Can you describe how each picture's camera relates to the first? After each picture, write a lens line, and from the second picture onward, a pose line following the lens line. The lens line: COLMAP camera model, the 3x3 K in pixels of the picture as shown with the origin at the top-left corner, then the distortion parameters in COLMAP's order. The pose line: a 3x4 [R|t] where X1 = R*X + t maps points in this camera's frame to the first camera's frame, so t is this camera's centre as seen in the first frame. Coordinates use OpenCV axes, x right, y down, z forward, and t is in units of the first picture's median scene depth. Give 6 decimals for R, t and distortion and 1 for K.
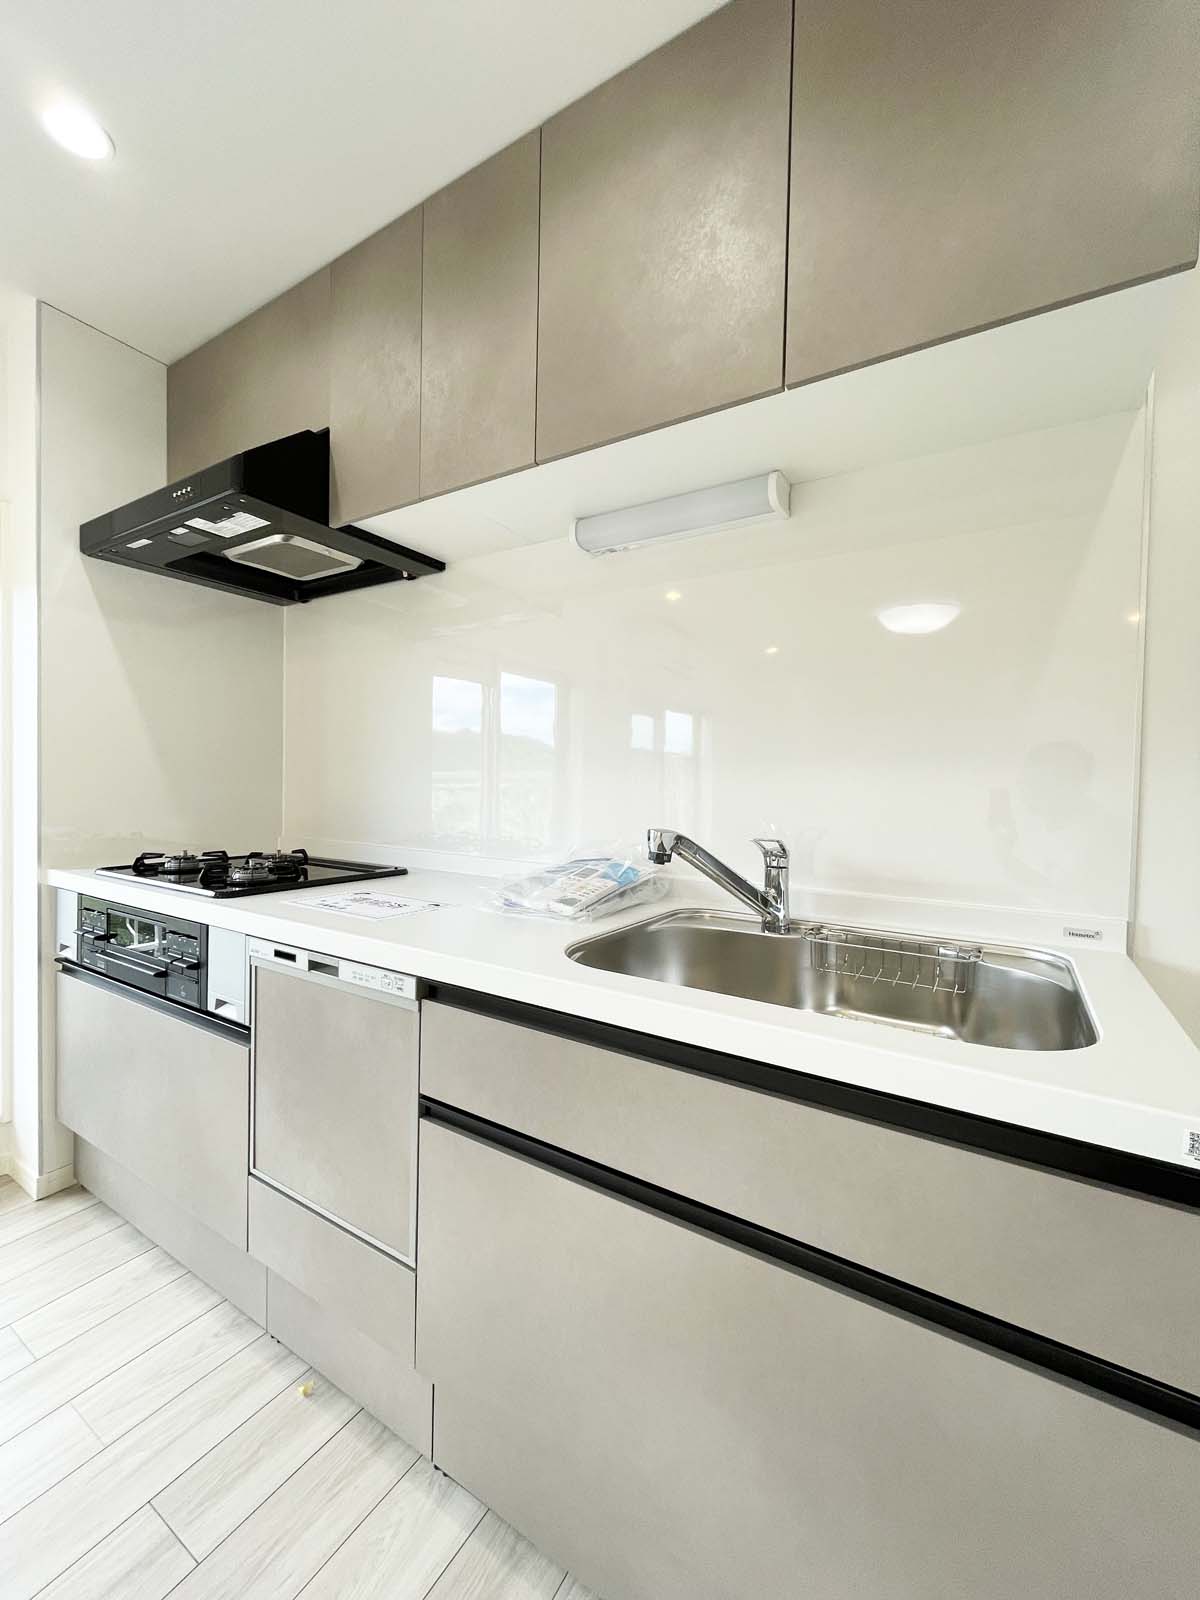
lens RADIAL K [[642.2, 0, 593.4], [0, 642.2, 800.7], [0, 0, 1]] dist [0.018881, -0.000074]
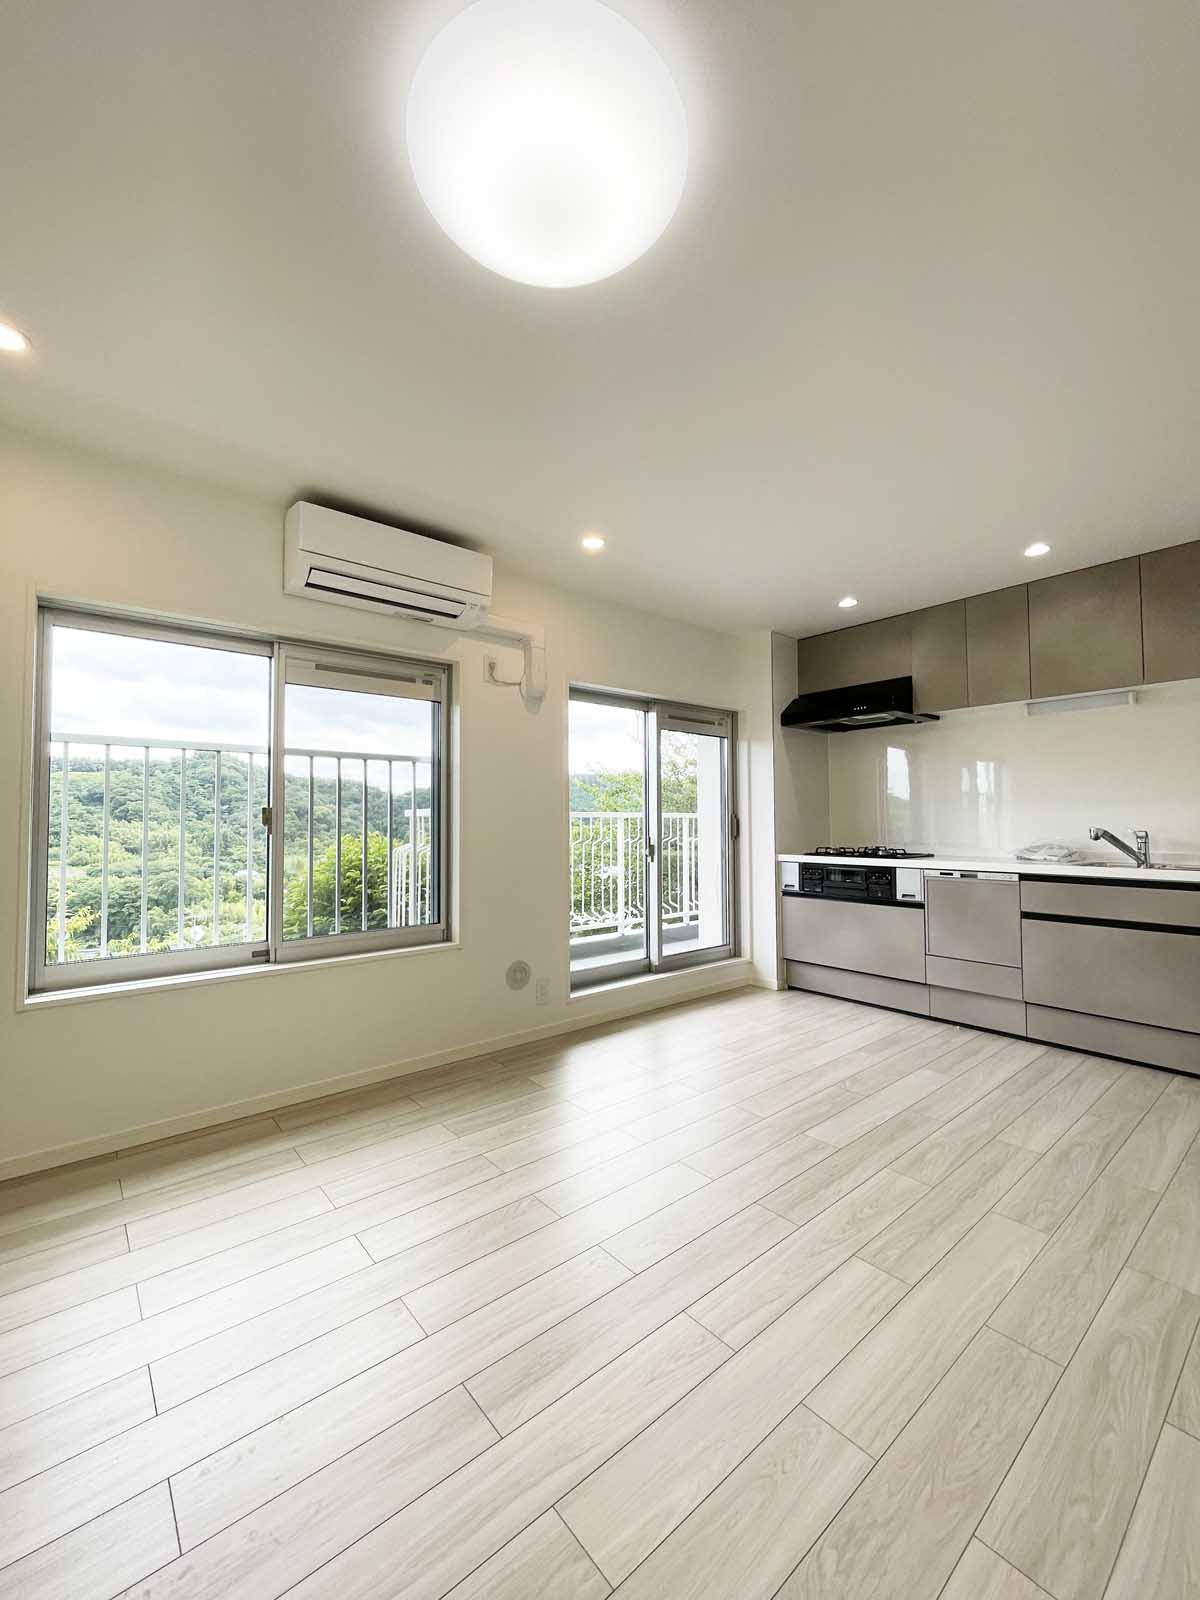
lens RADIAL K [[648.5, 0, 601.4], [0, 648.5, 799.8], [0, 0, 1]] dist [-0.000818, 0.000323]
pose [[0.957092, -0.032445, -0.287964, -0.830597], [0.012615, 0.997435, -0.070455, 0.069252], [0.289511, 0.063800, 0.955046, -1.693862]]
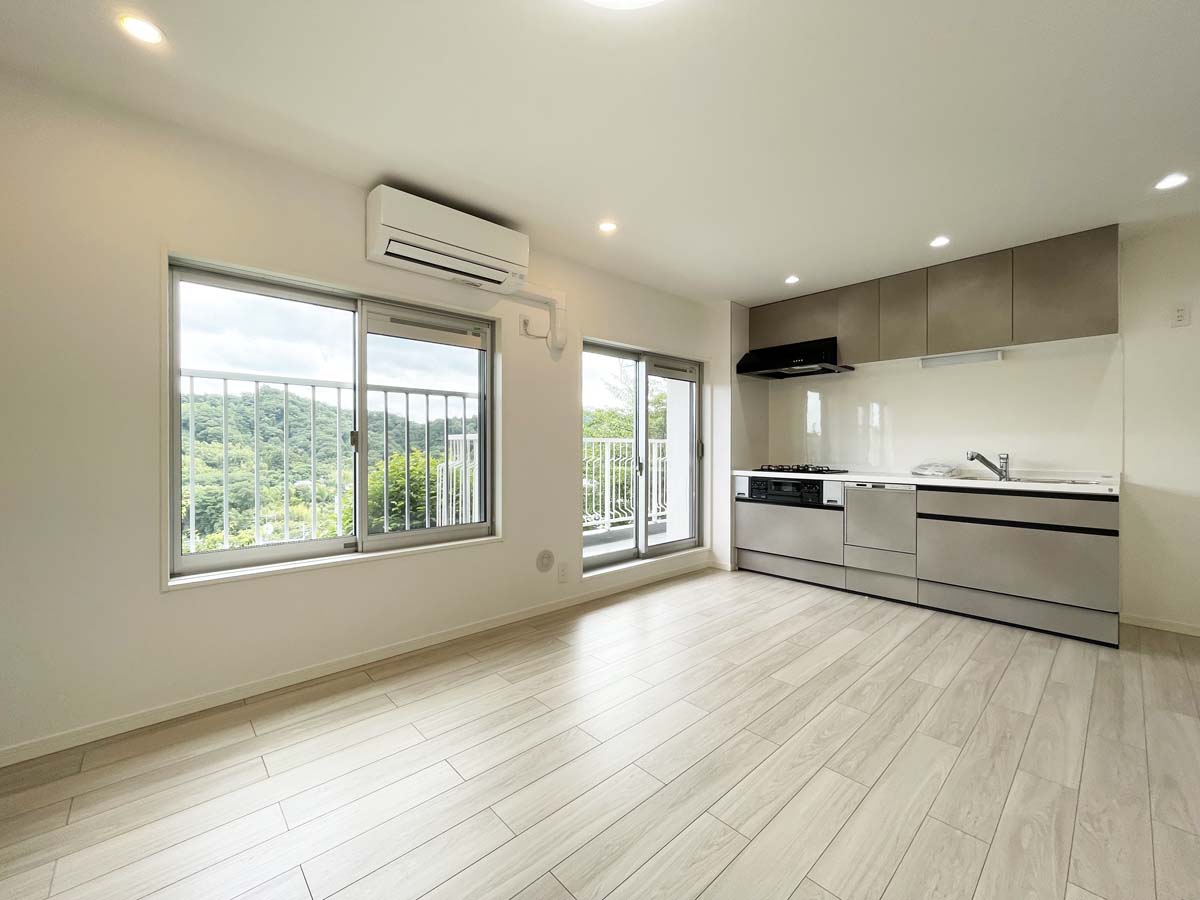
lens RADIAL K [[487.0, 0, 600.0], [0, 487.0, 450.0], [0, 0, 1]] dist [-0.000147, -0.000302]
pose [[0.970051, -0.013655, -0.242516, -0.969094], [0.007363, 0.999613, -0.026835, 0.070307], [0.242788, 0.024246, 0.969776, -1.693927]]
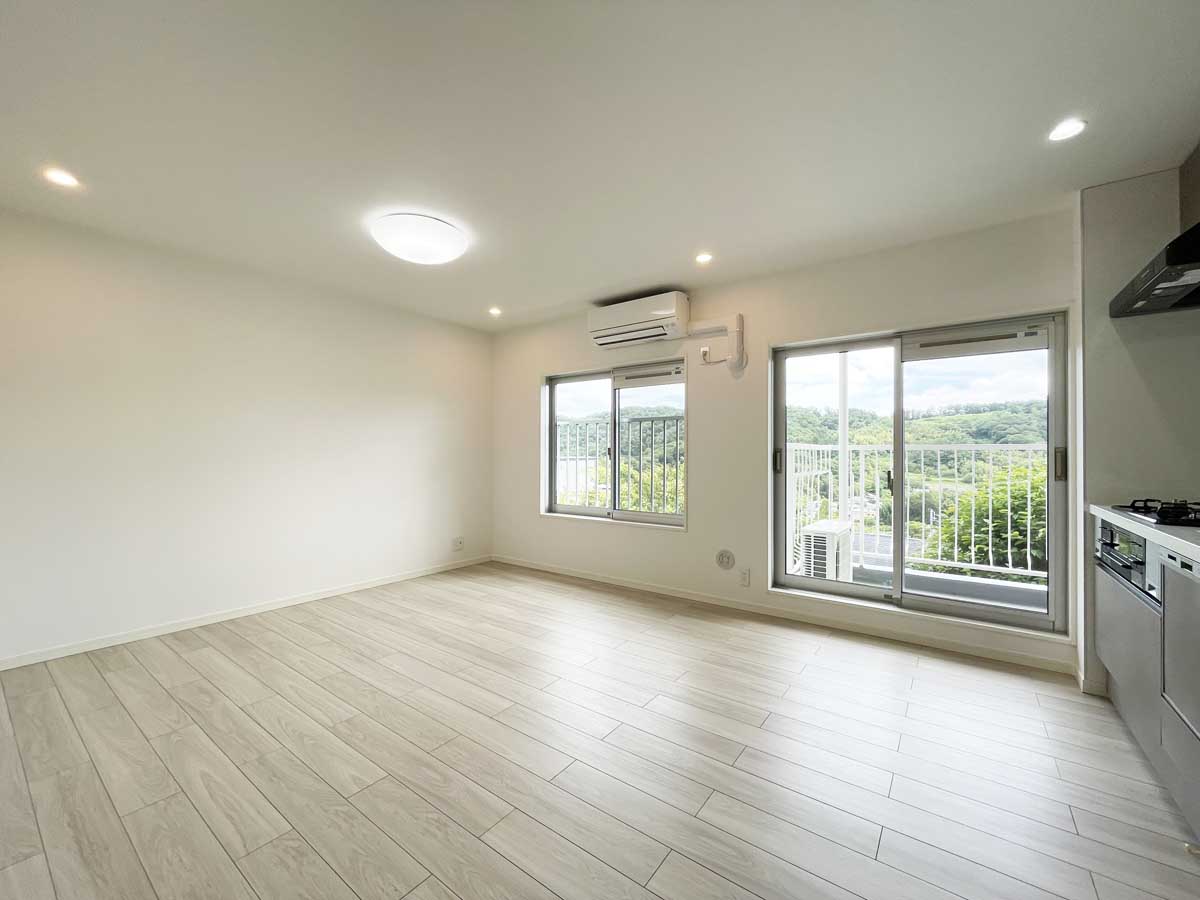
lens RADIAL K [[491.0, 0, 604.3], [0, 491.0, 451.9], [0, 0, 1]] dist [-0.000765, -0.000098]
pose [[-0.057713, -0.019746, -0.998138, 0.605480], [-0.032764, 0.999303, -0.017874, 0.034967], [0.997795, 0.031672, -0.058320, -0.247092]]
